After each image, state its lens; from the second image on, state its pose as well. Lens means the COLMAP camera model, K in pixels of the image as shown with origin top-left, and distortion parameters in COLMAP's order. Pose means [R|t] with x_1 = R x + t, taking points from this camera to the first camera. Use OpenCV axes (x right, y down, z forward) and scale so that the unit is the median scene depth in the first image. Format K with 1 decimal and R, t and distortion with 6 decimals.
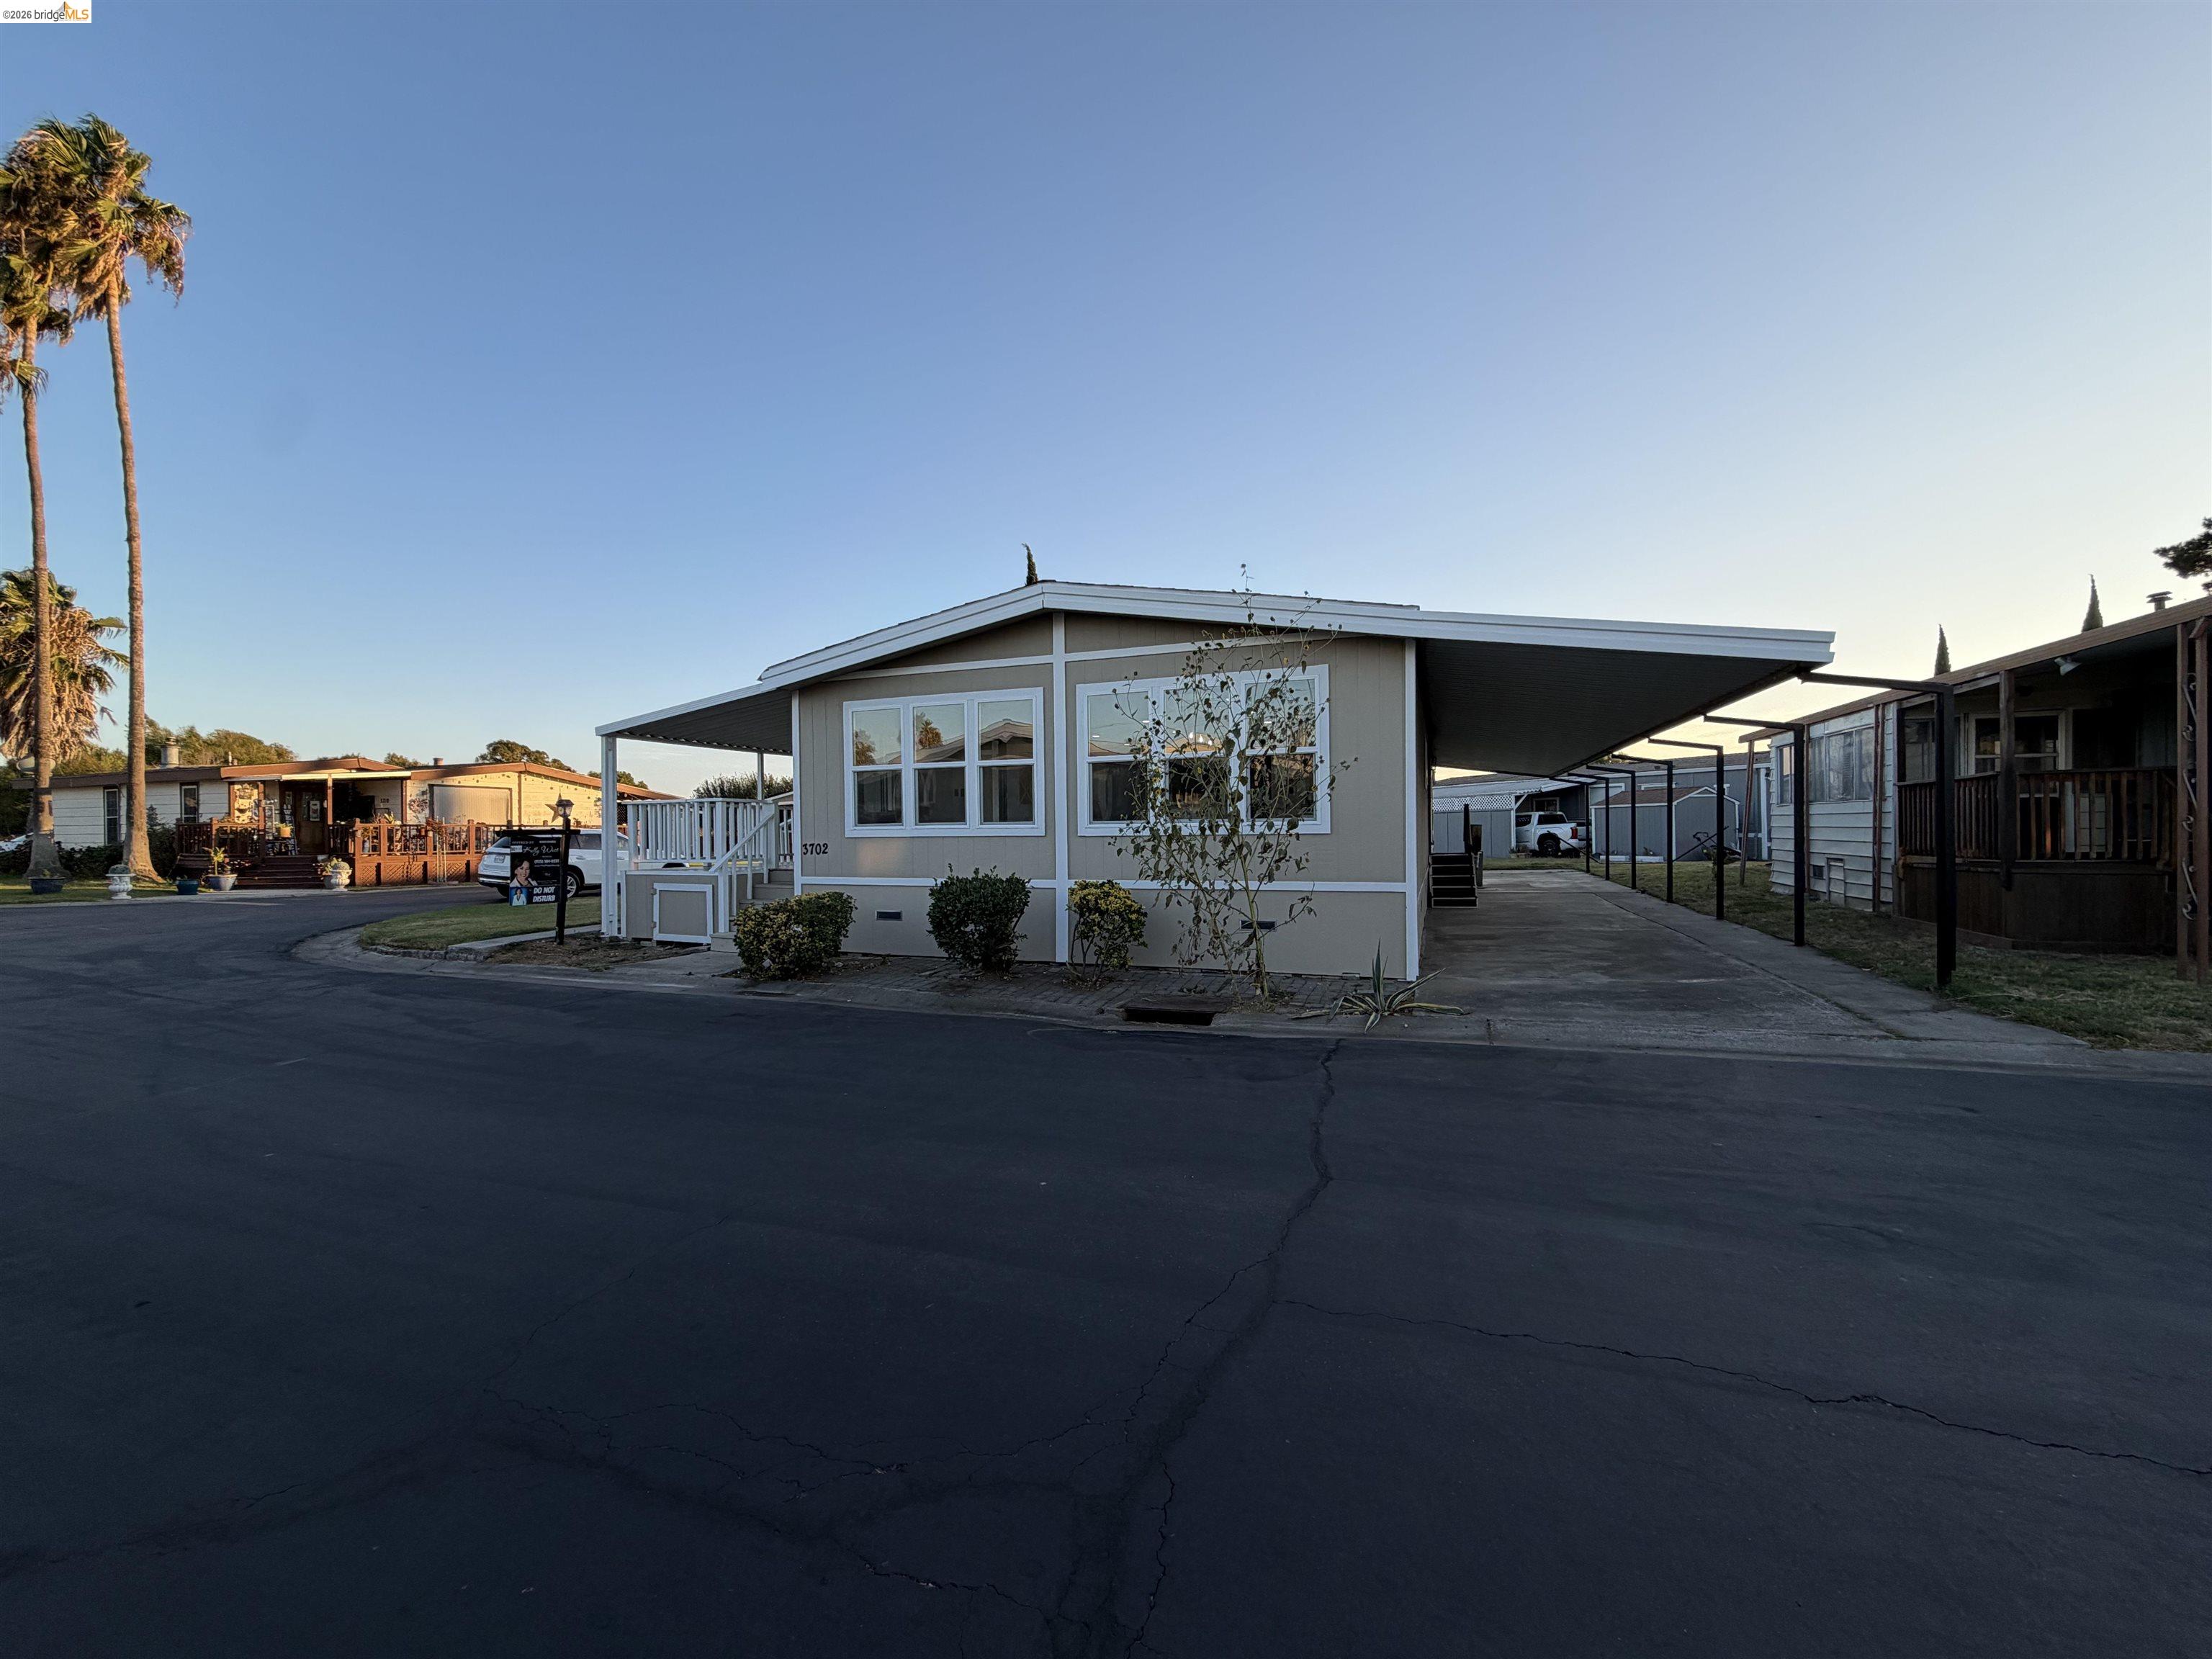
lens RADIAL K [[880.5, 0, 1099.7], [0, 880.5, 830.3], [0, 0, 1]] dist [0.000574, -0.000269]
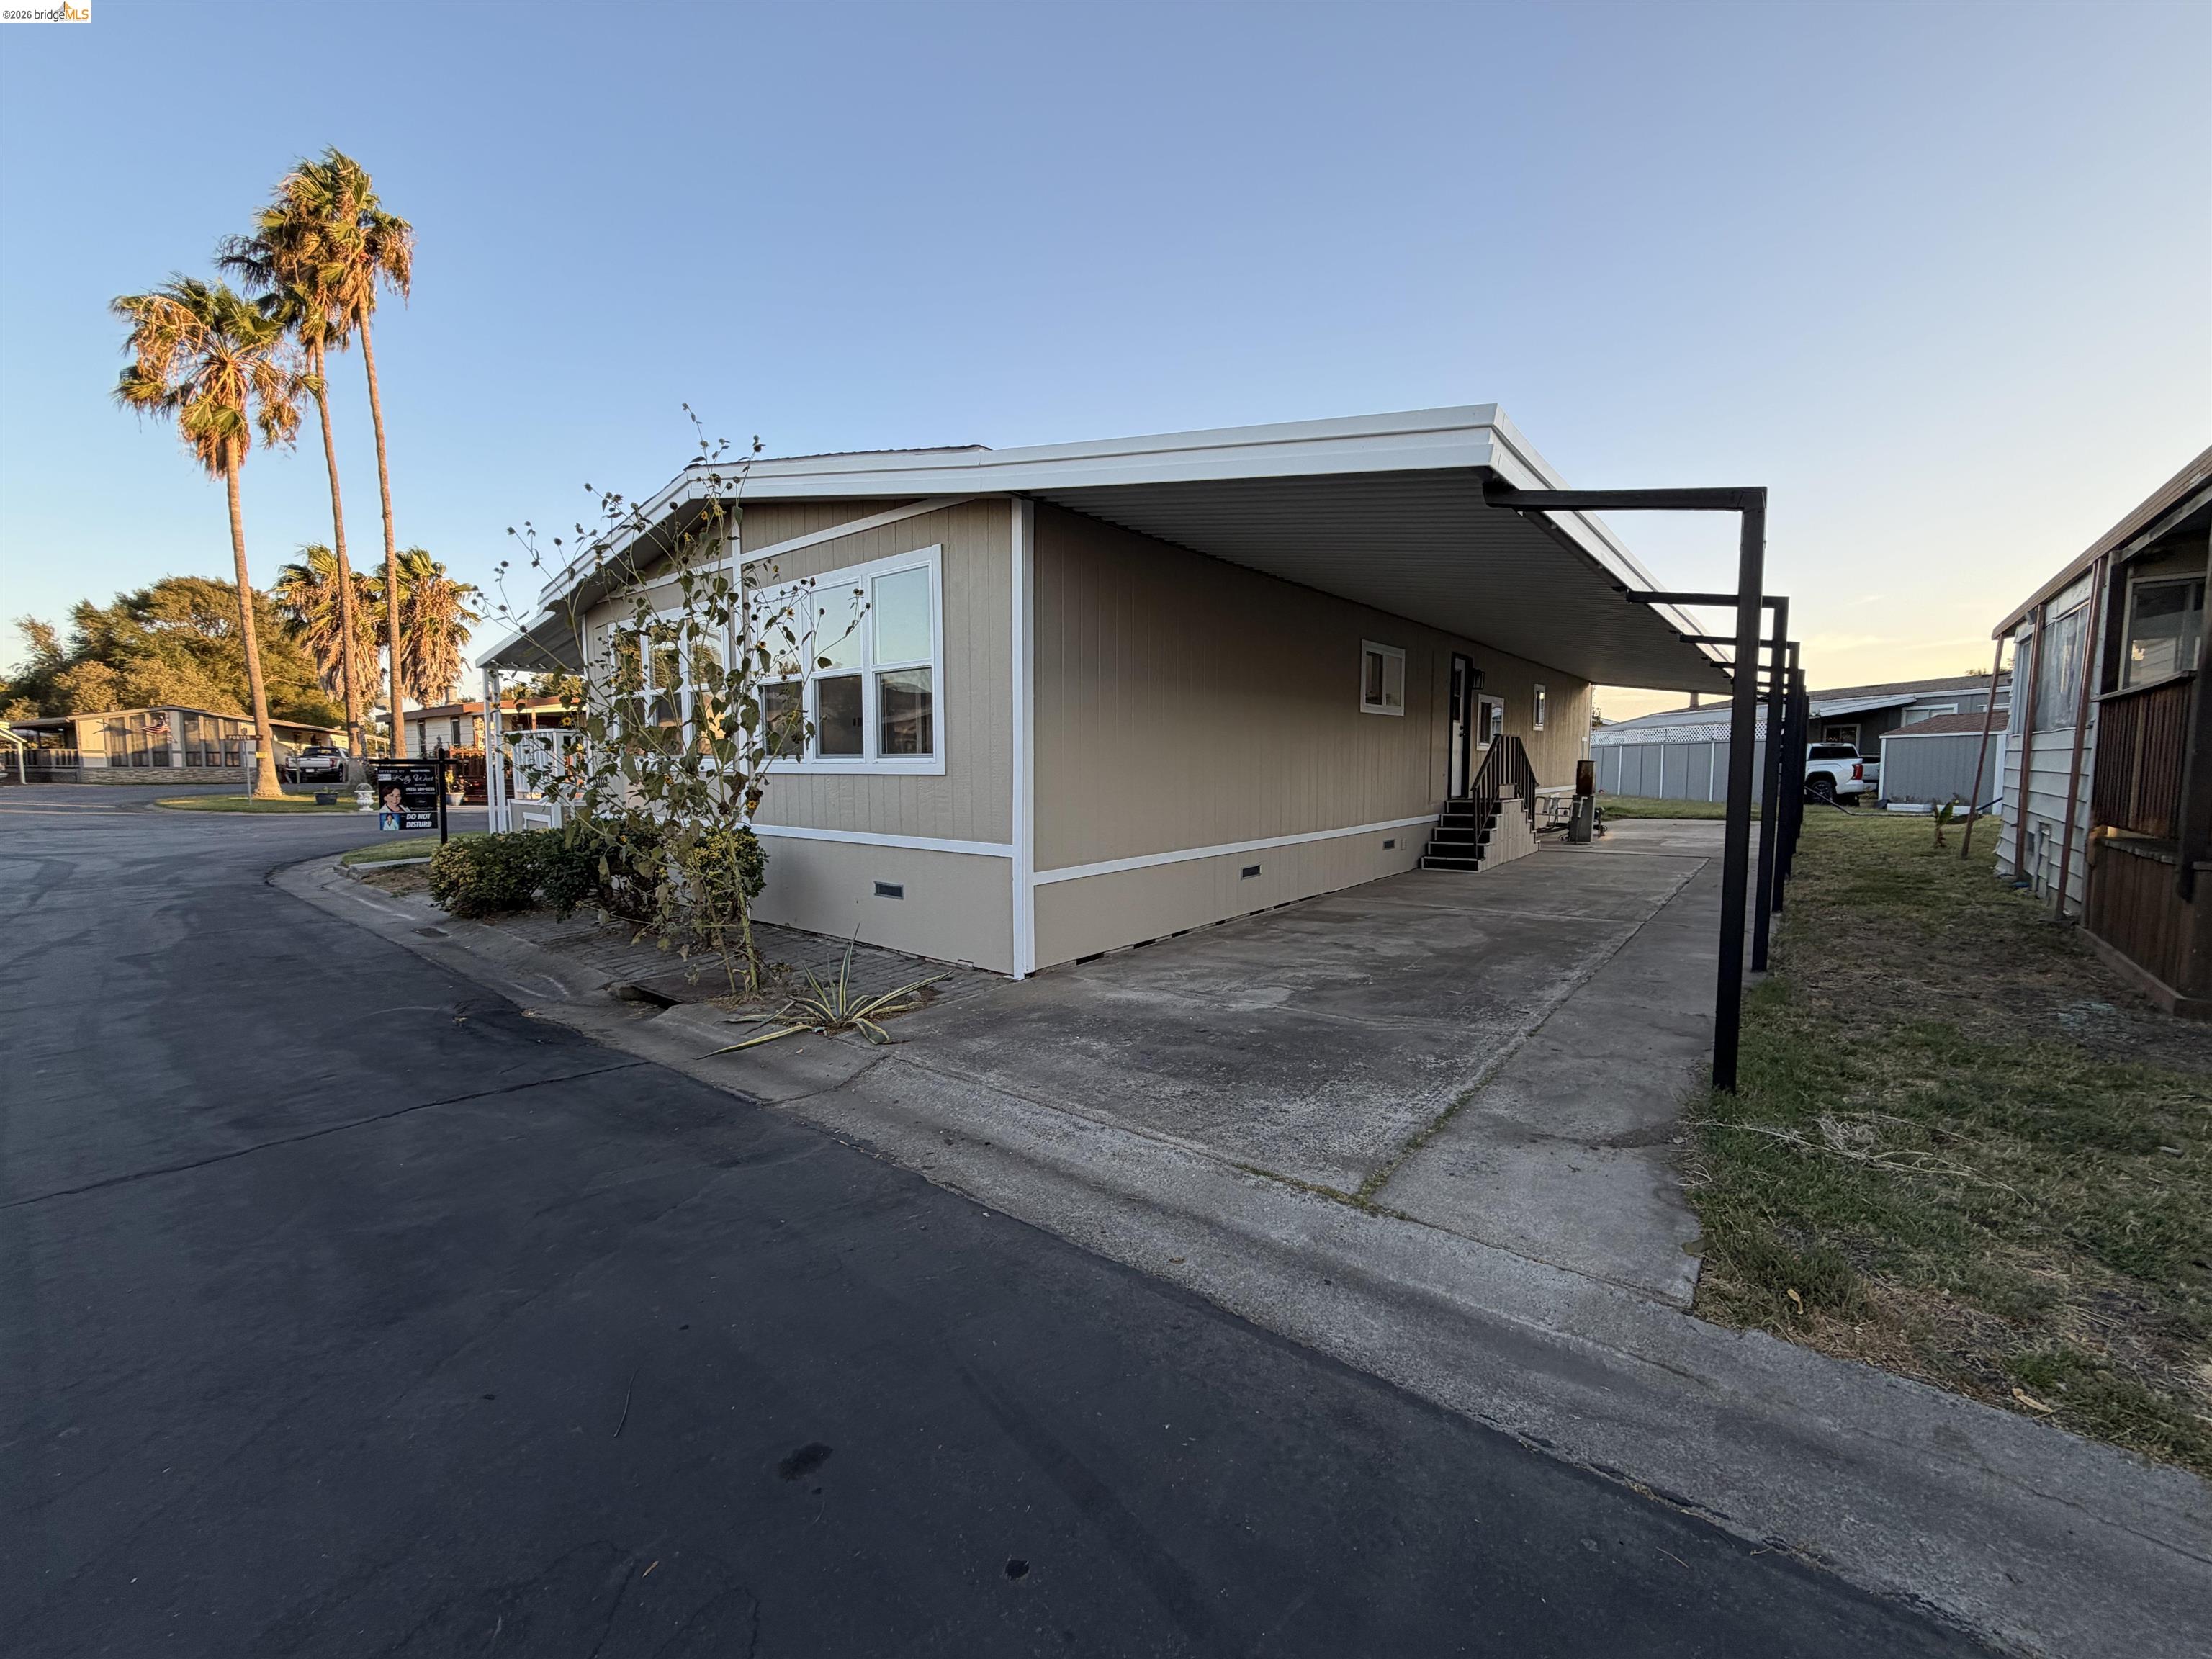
lens RADIAL K [[880.5, 0, 1099.7], [0, 880.5, 830.3], [0, 0, 1]] dist [0.000574, -0.000269]
pose [[0.951564, 0.032712, -0.305705, 0.314893], [-0.008440, 0.996728, 0.080385, -0.004857], [0.307334, -0.073911, 0.948727, 0.167744]]
